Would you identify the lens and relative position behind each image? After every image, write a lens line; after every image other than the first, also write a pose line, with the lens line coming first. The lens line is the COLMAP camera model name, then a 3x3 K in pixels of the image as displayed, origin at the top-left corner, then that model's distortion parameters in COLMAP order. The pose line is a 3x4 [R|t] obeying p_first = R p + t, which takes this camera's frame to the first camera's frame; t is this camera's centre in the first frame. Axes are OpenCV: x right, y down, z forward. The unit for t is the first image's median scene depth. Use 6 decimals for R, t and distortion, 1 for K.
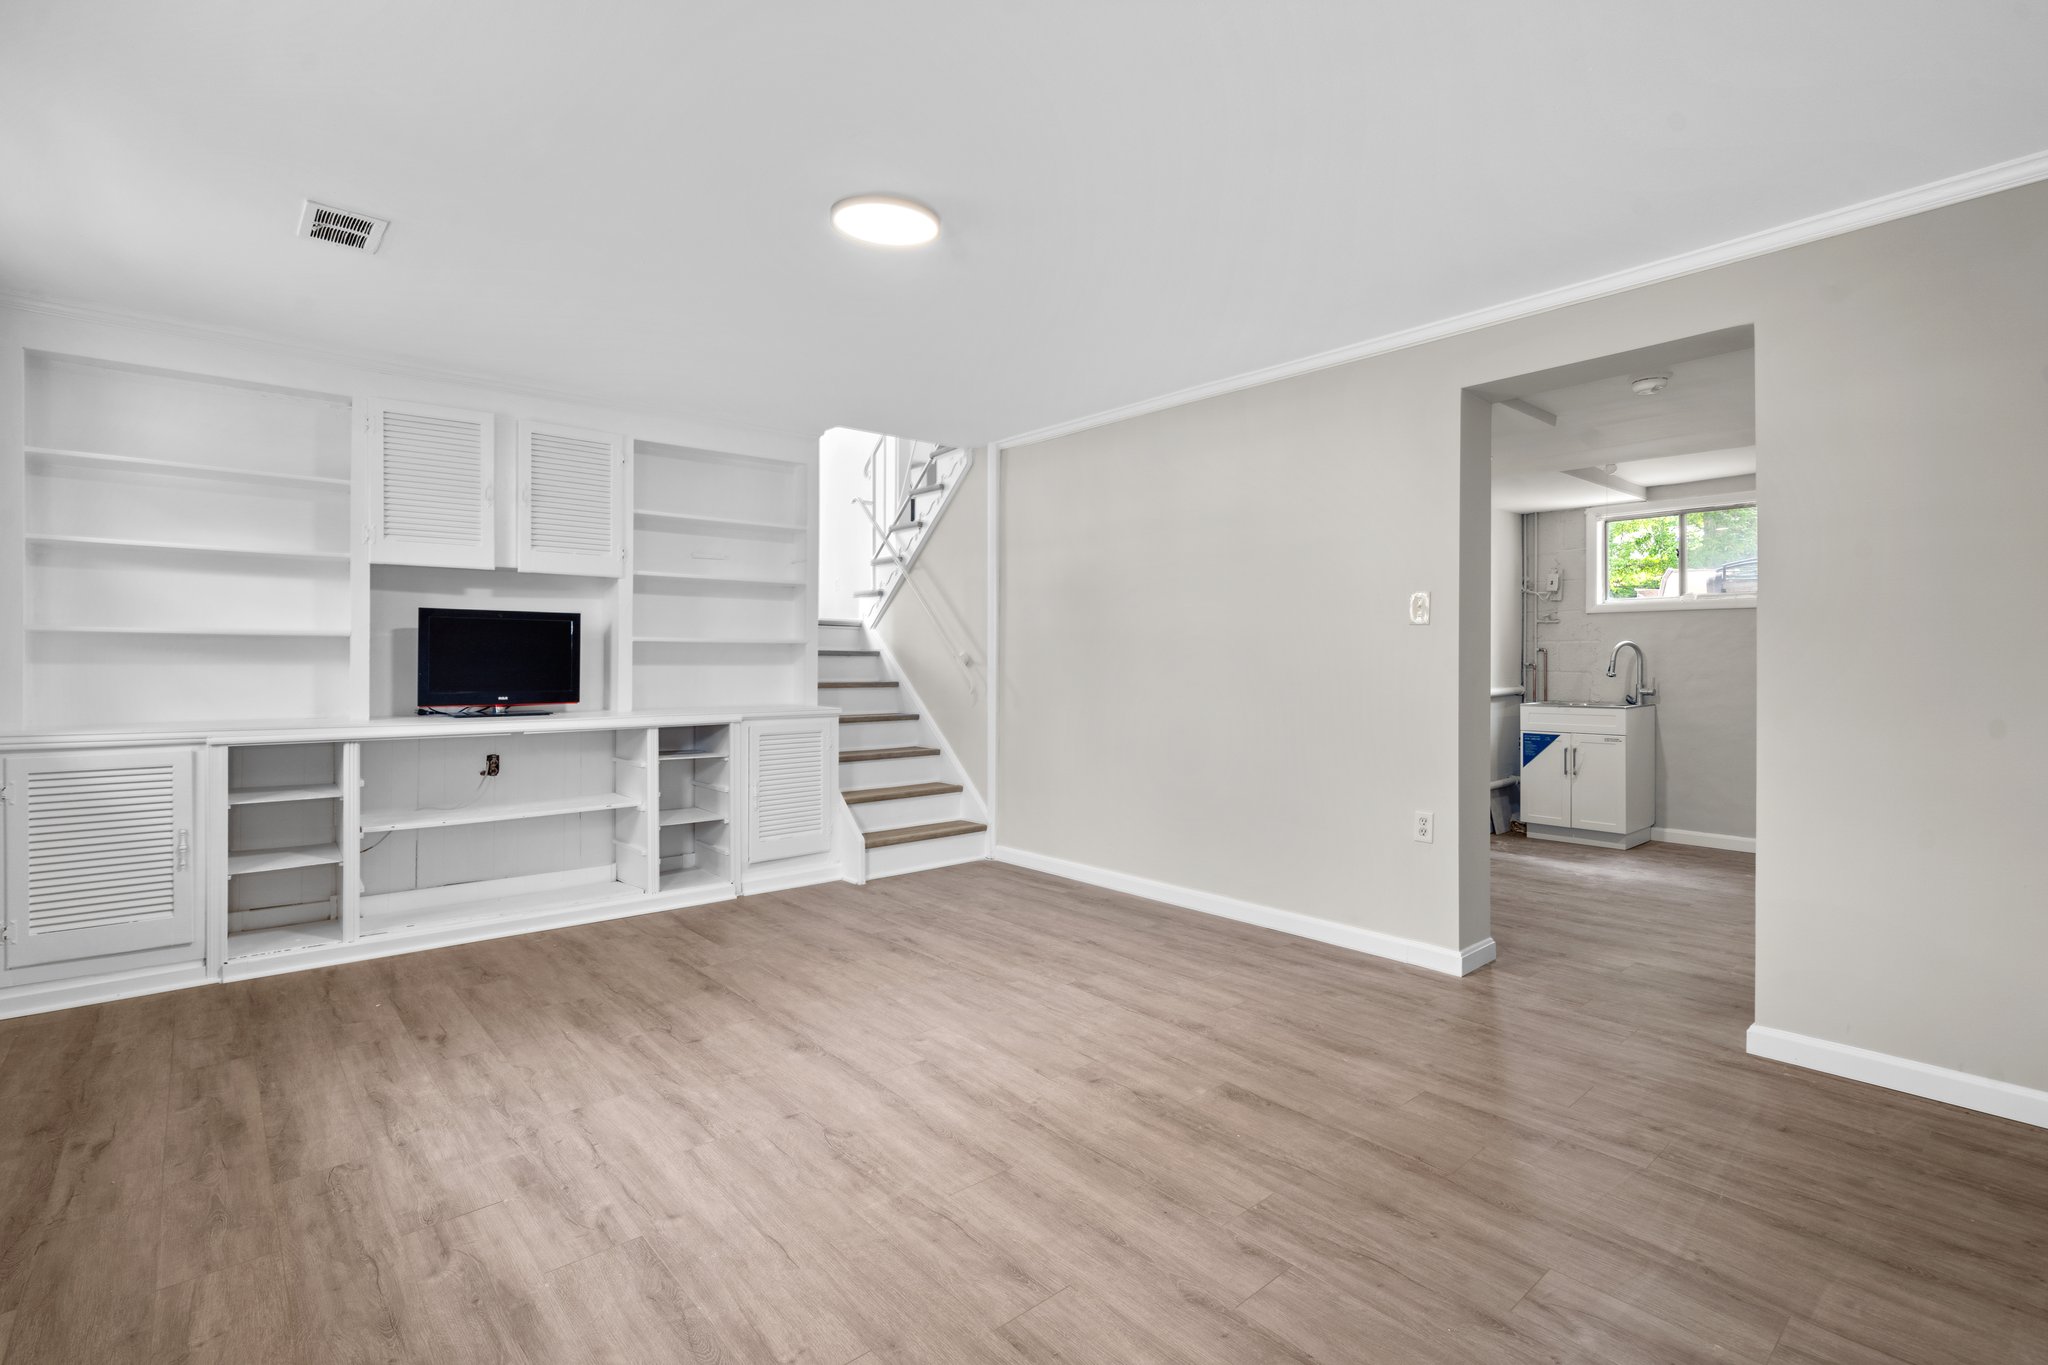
lens RADIAL K [[942.4, 0, 1007.3], [0, 942.4, 680.4], [0, 0, 1]] dist [-0.003227, 0.000633]
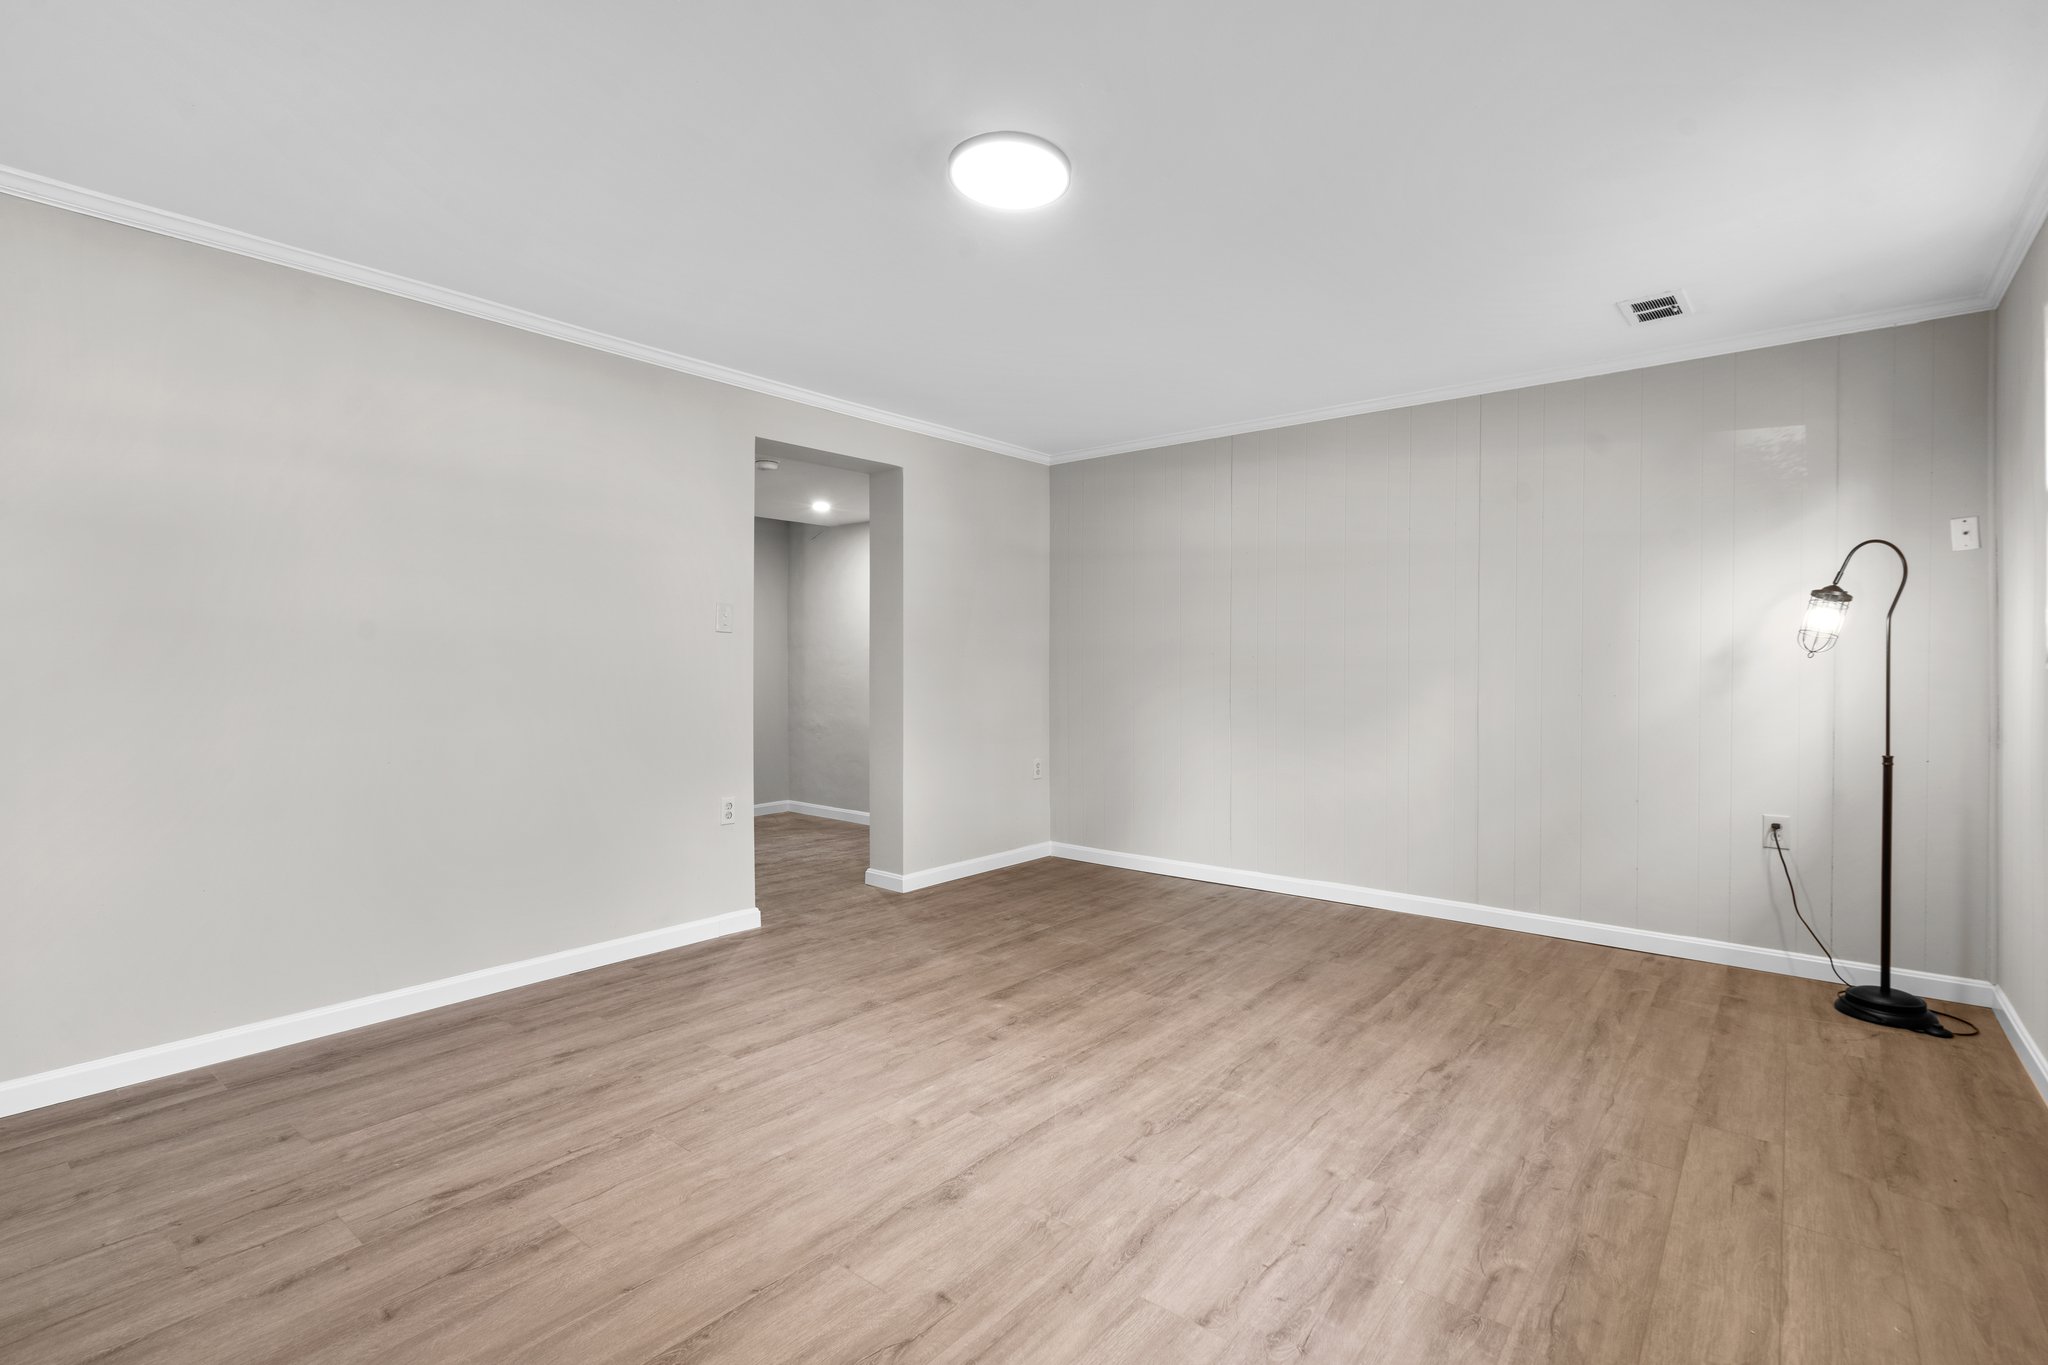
lens RADIAL K [[973.0, 0, 1031.8], [0, 973.0, 676.9], [0, 0, 1]] dist [-0.008112, 0.000590]
pose [[-0.195268, -0.013245, 0.980660, -0.851993], [0.021439, 0.999612, 0.017770, -0.020391], [-0.980515, 0.024495, -0.194909, 0.951786]]
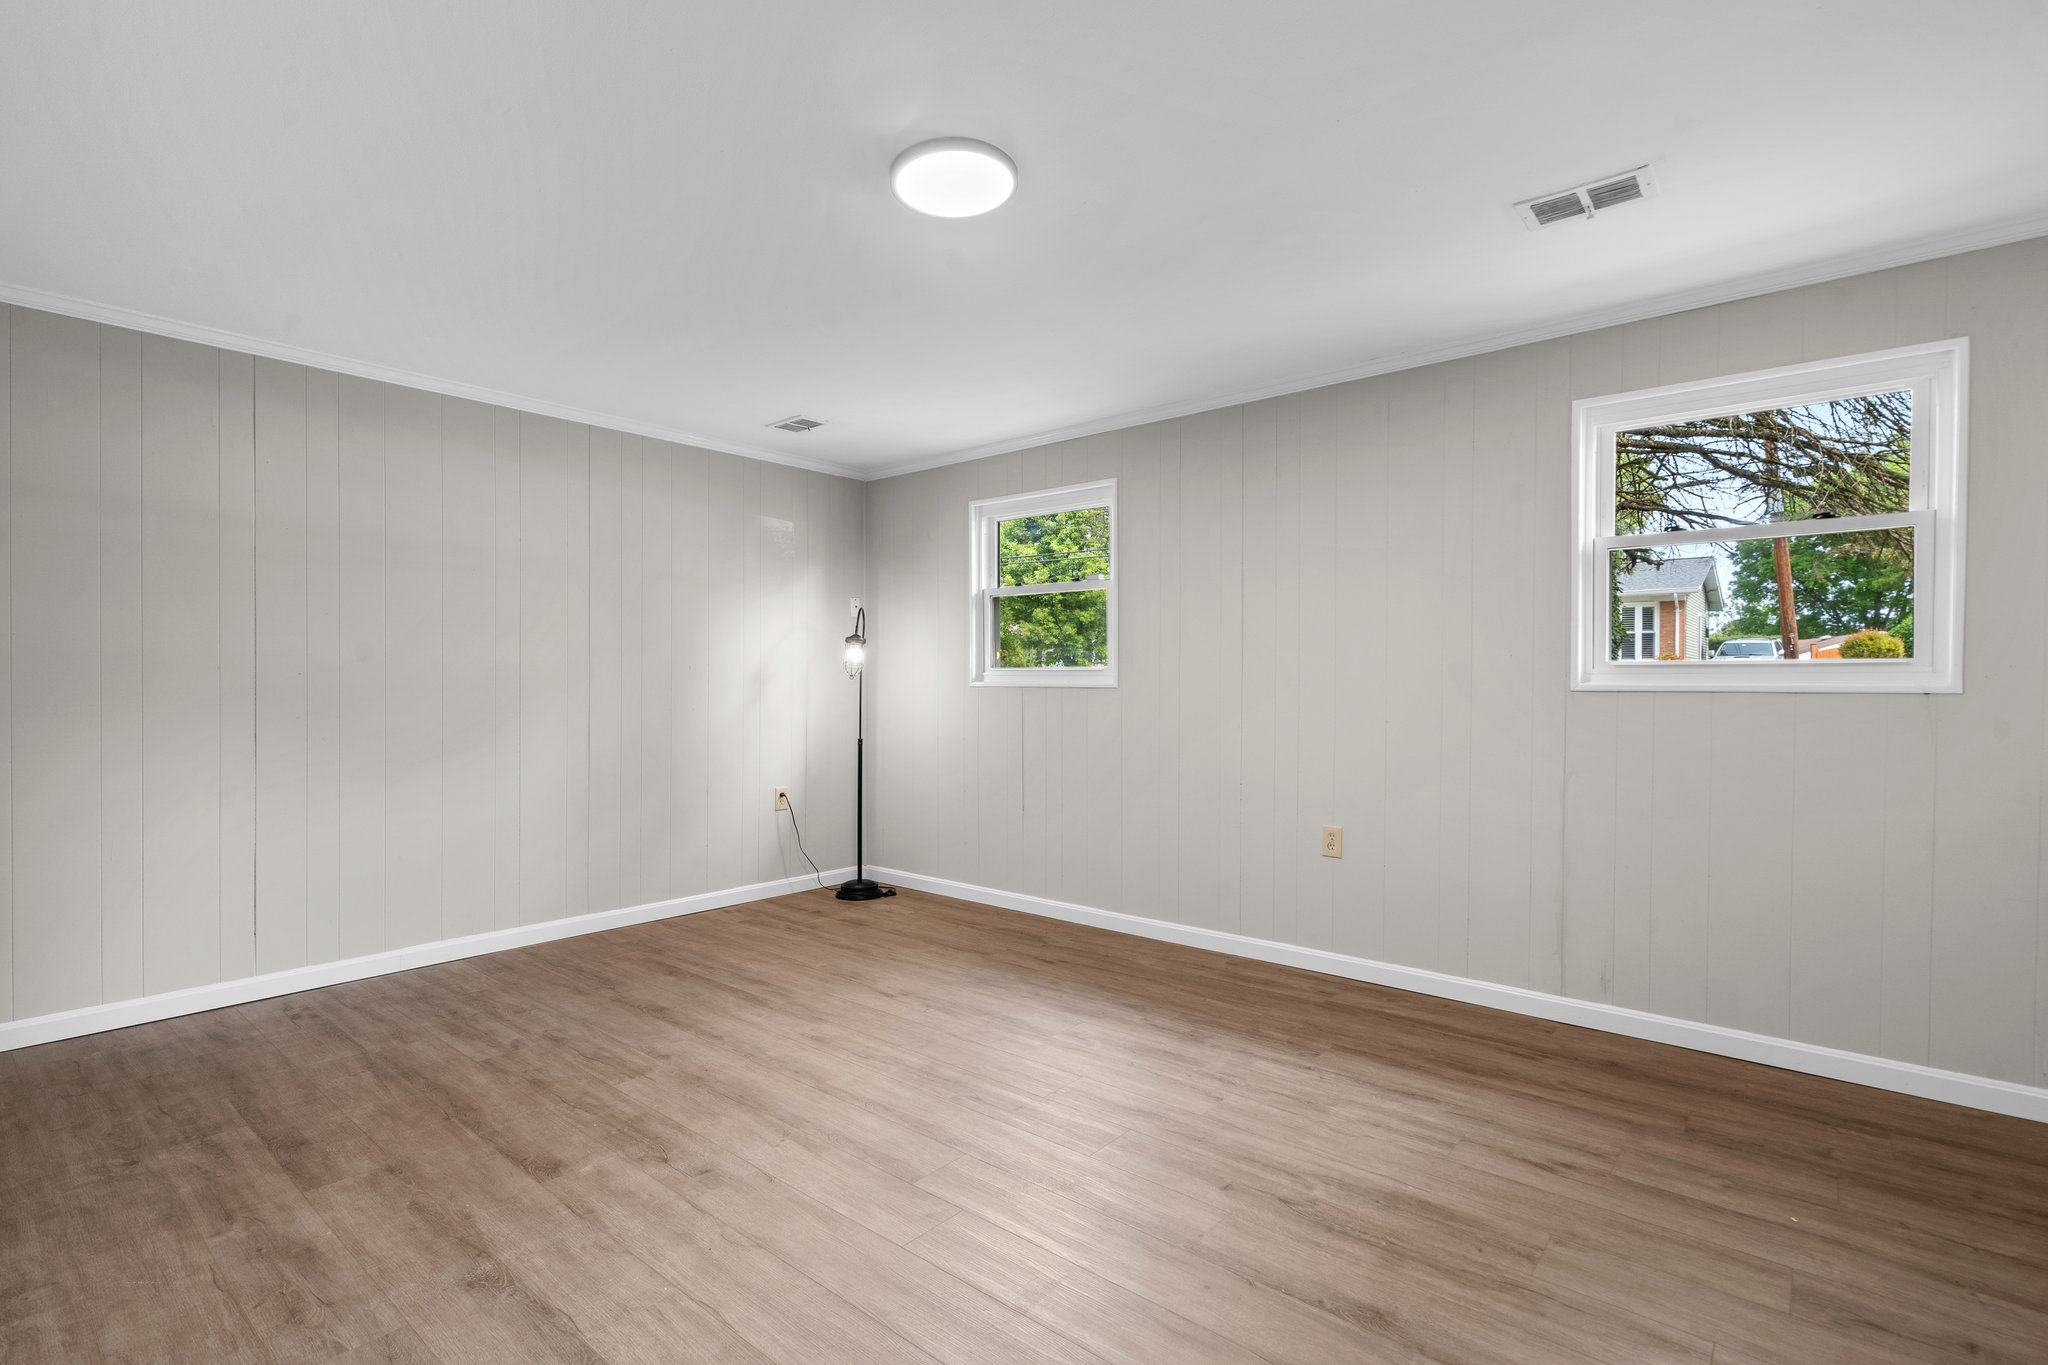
lens RADIAL K [[943.6, 0, 1039.3], [0, 943.6, 694.6], [0, 0, 1]] dist [-0.004921, 0.000030]
pose [[-0.982234, -0.000017, -0.187663, -0.037152], [-0.006553, 0.999393, 0.034212, -0.034861], [0.187548, 0.034834, -0.981638, 1.536174]]
